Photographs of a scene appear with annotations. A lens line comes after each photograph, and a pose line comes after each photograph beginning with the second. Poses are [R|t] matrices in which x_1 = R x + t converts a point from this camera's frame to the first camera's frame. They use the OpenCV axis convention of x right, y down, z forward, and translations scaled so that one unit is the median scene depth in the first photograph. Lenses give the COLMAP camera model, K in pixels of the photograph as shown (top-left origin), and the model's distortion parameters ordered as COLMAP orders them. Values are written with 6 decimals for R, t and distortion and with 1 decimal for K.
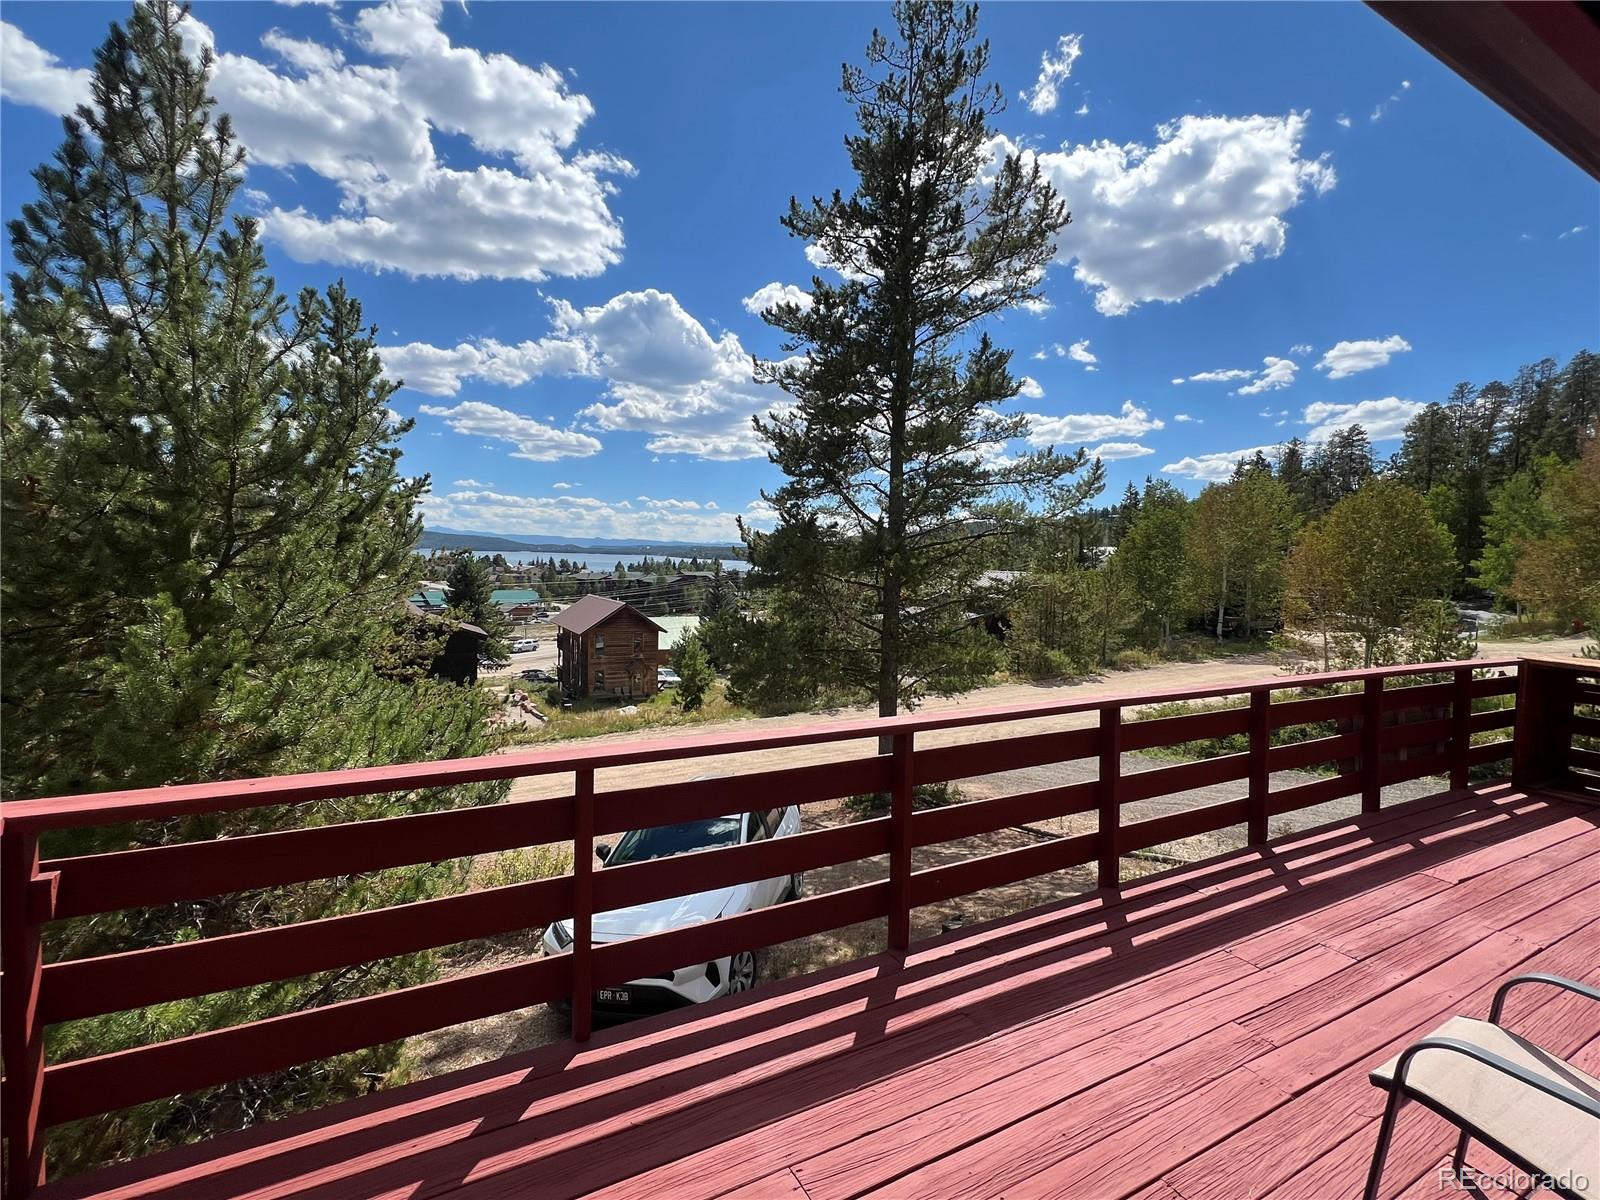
lens RADIAL K [[730.2, 0, 800.0], [0, 730.2, 600.0], [0, 0, 1]] dist [-0.003566, -0.000471]
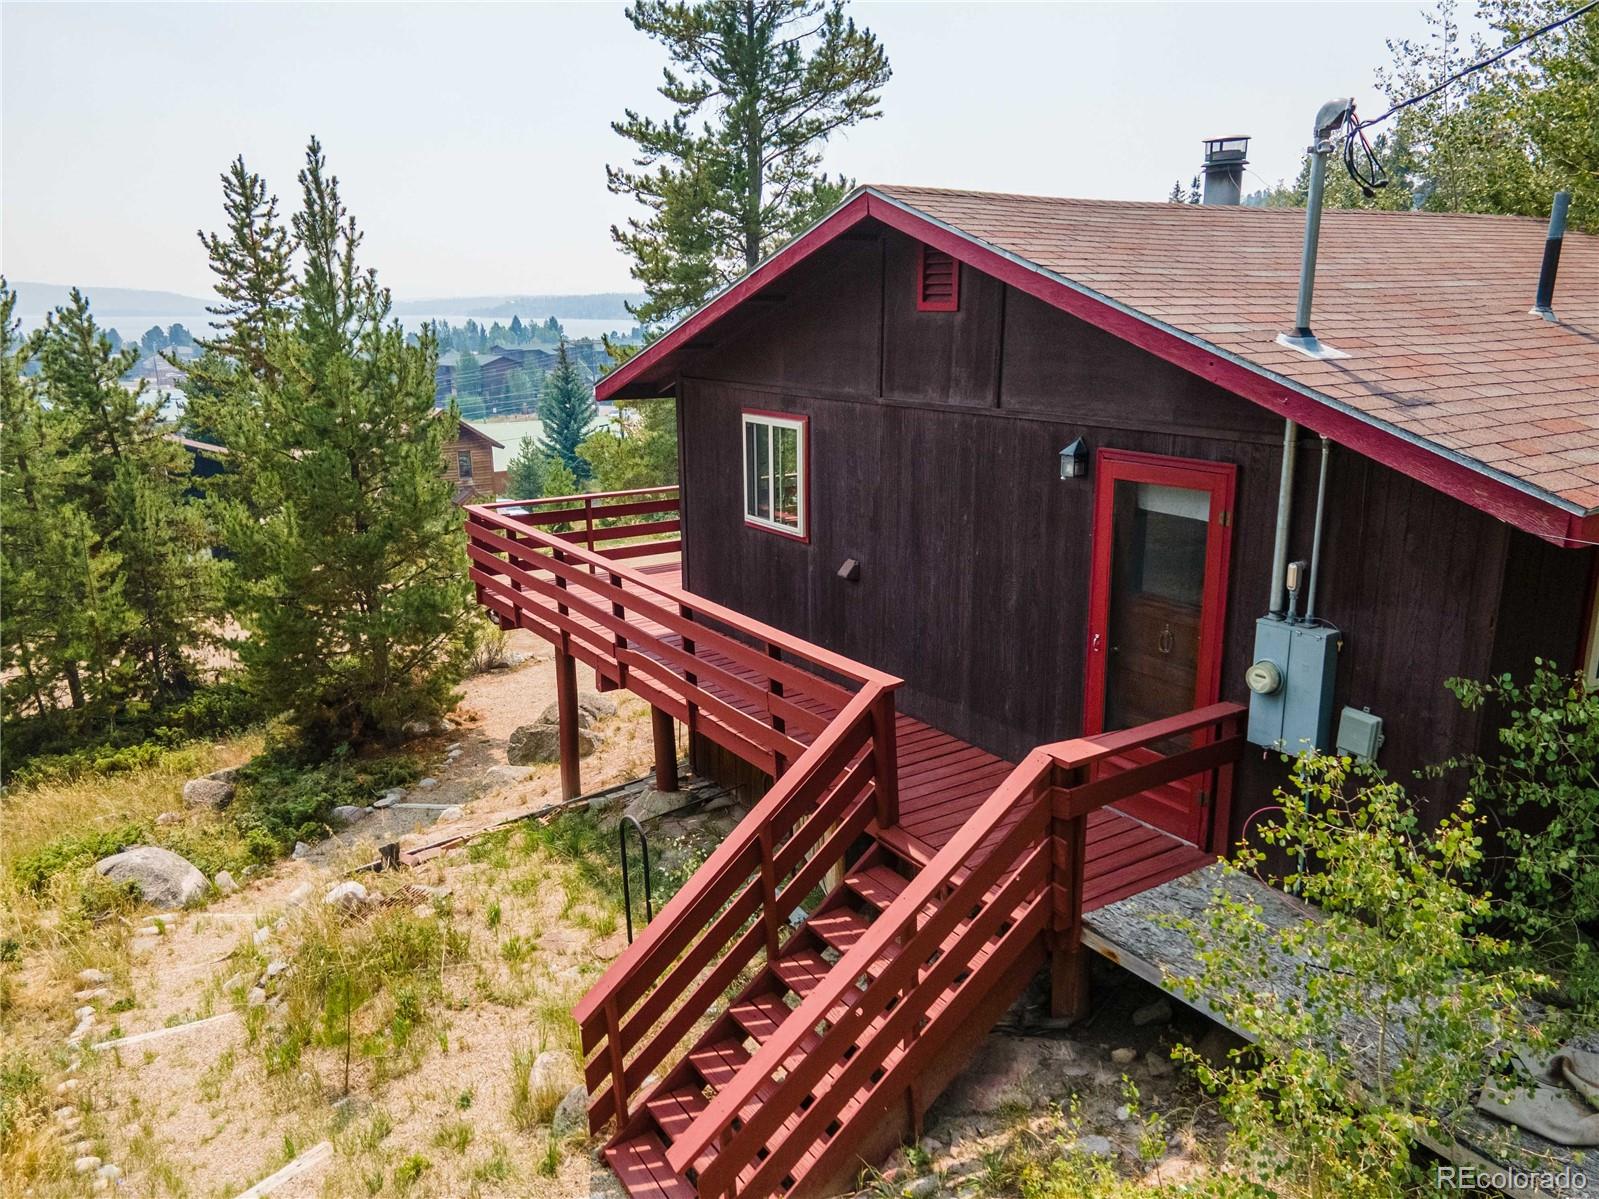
lens RADIAL K [[1163.4, 0, 799.5], [0, 1163.4, 599.5], [0, 0, 1]] dist [0.012059, 0.002045]
pose [[0.995260, -0.058021, 0.078046, 0.039339], [0.042480, 0.981290, 0.187790, -0.047130], [-0.087481, -0.183584, 0.979104, -0.704425]]
